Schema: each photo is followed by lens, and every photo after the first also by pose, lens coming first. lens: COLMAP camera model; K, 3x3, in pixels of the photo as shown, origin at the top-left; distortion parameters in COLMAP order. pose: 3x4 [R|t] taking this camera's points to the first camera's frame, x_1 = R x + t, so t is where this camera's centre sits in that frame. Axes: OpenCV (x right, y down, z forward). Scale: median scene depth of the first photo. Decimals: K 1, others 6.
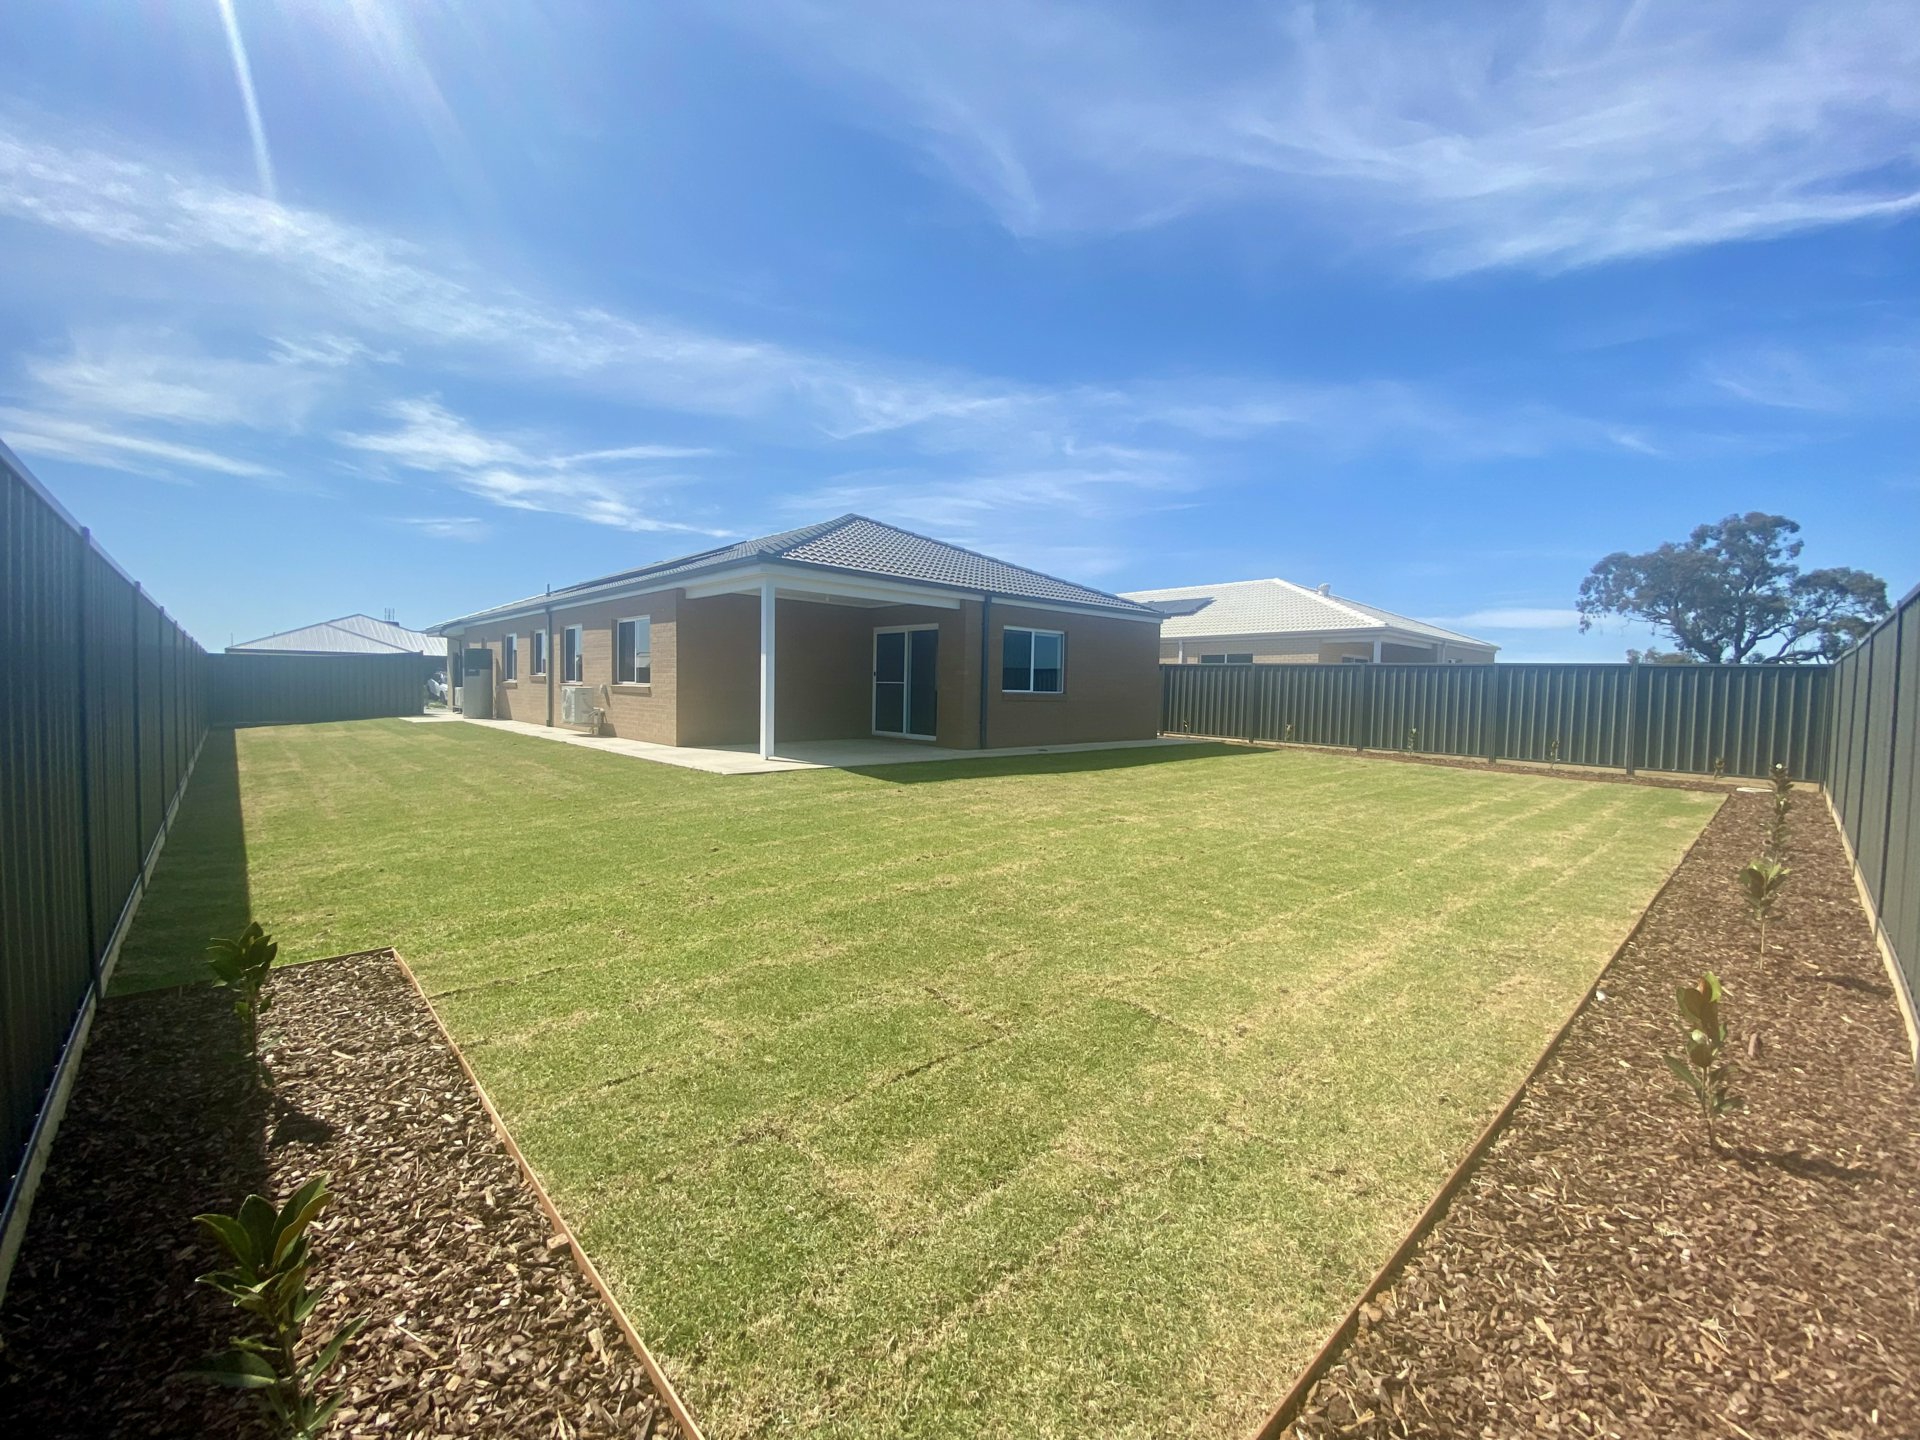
lens RADIAL K [[775.1, 0, 960.0], [0, 775.1, 720.0], [0, 0, 1]] dist [-0.000008, -0.000008]
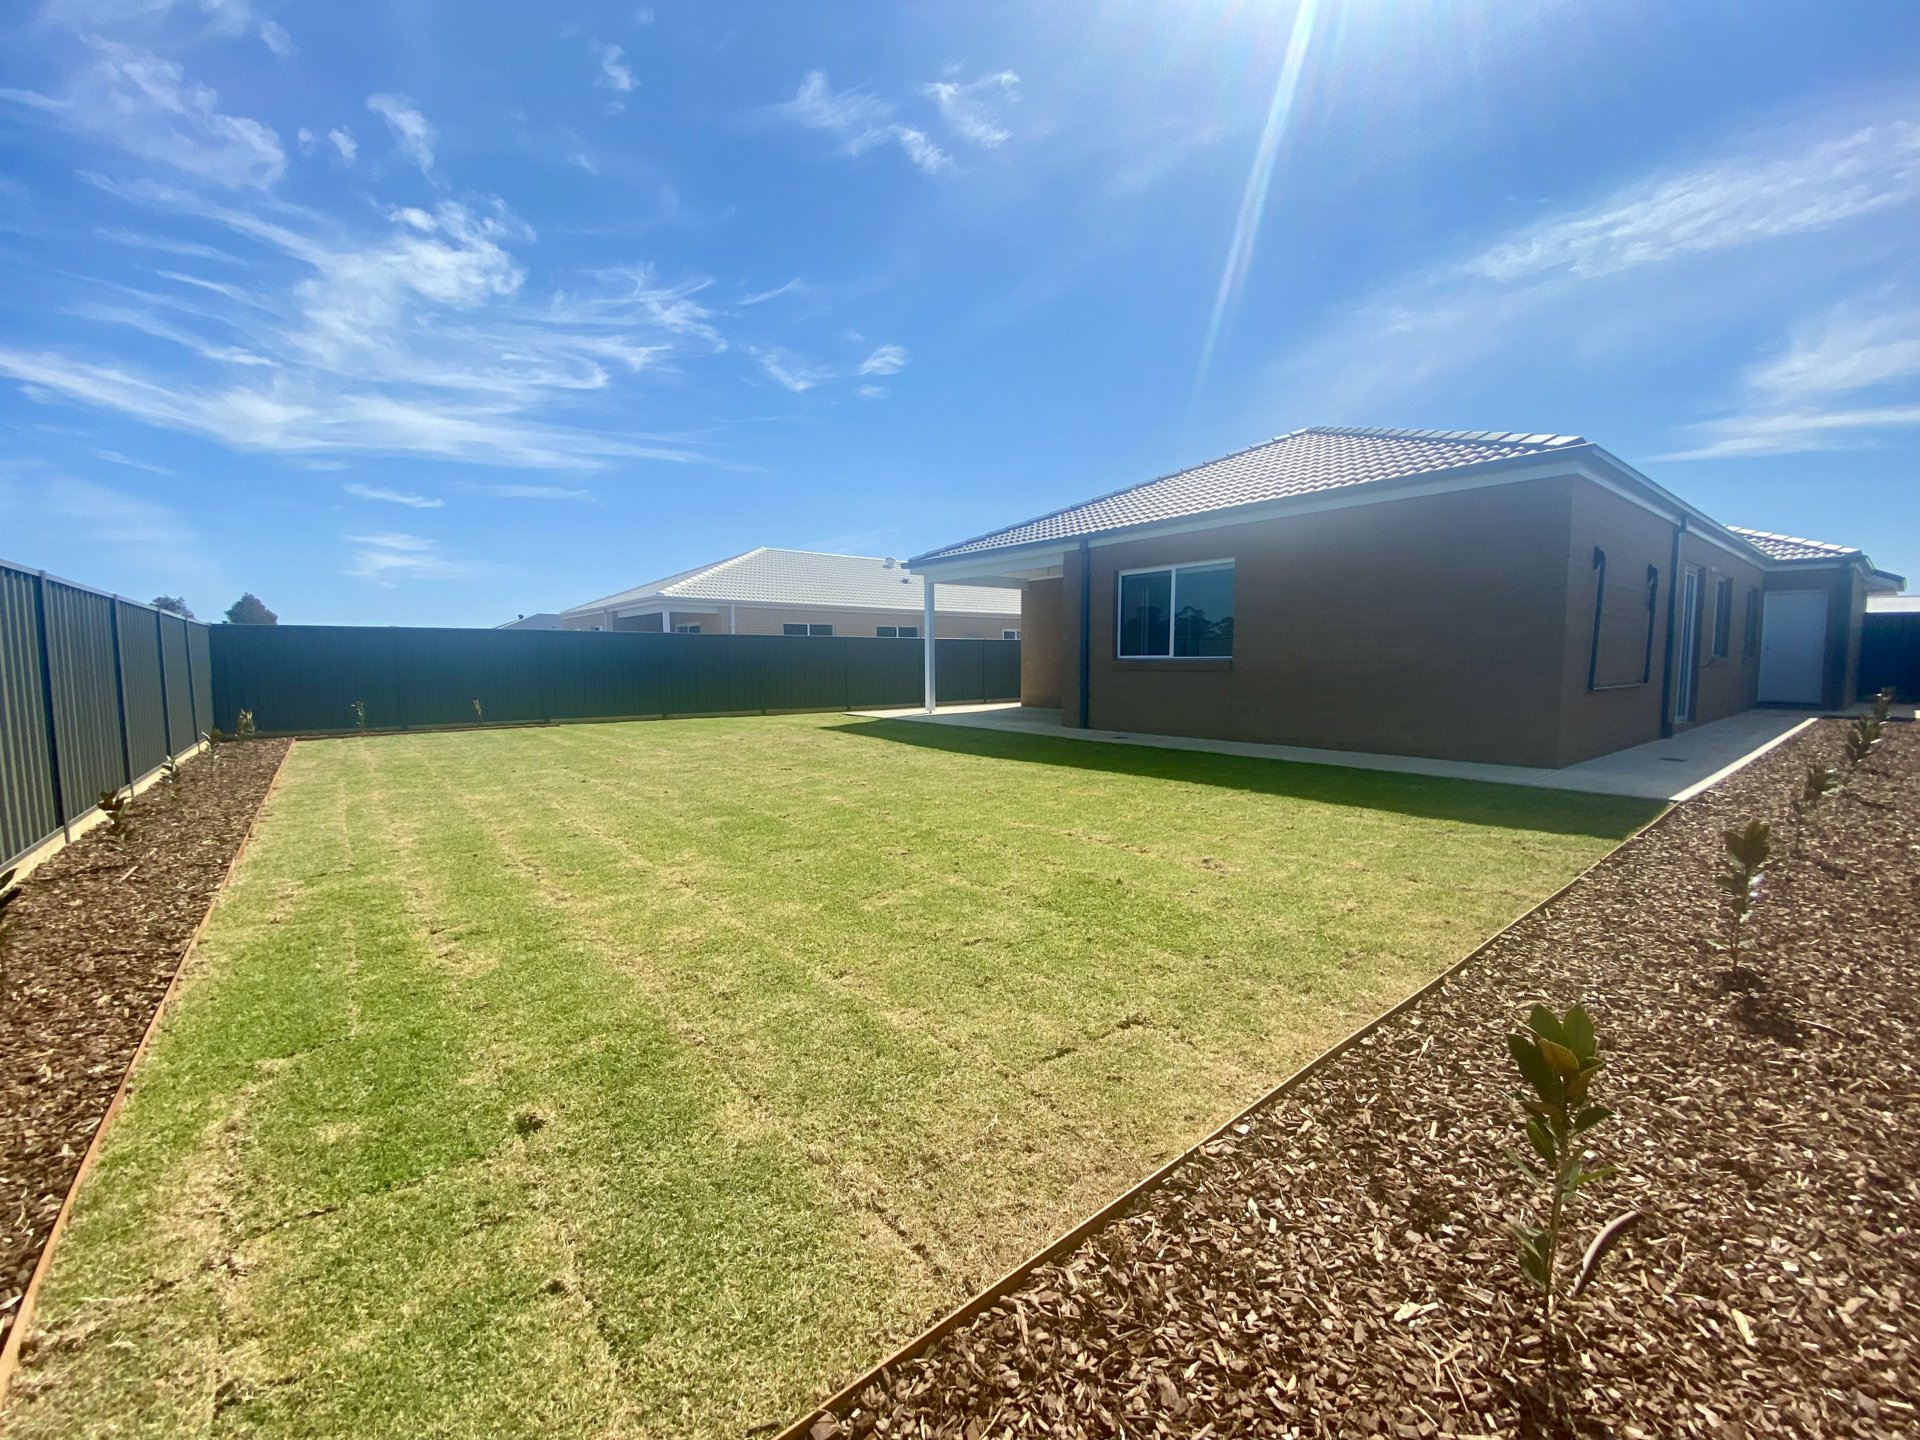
lens RADIAL K [[775.1, 0, 960.0], [0, 775.1, 720.0], [0, 0, 1]] dist [-0.000008, -0.000008]
pose [[-0.082271, 0.060391, -0.994779, 0.822373], [-0.039411, 0.997184, 0.063796, -0.017827], [0.995830, 0.044454, -0.079659, 0.893892]]
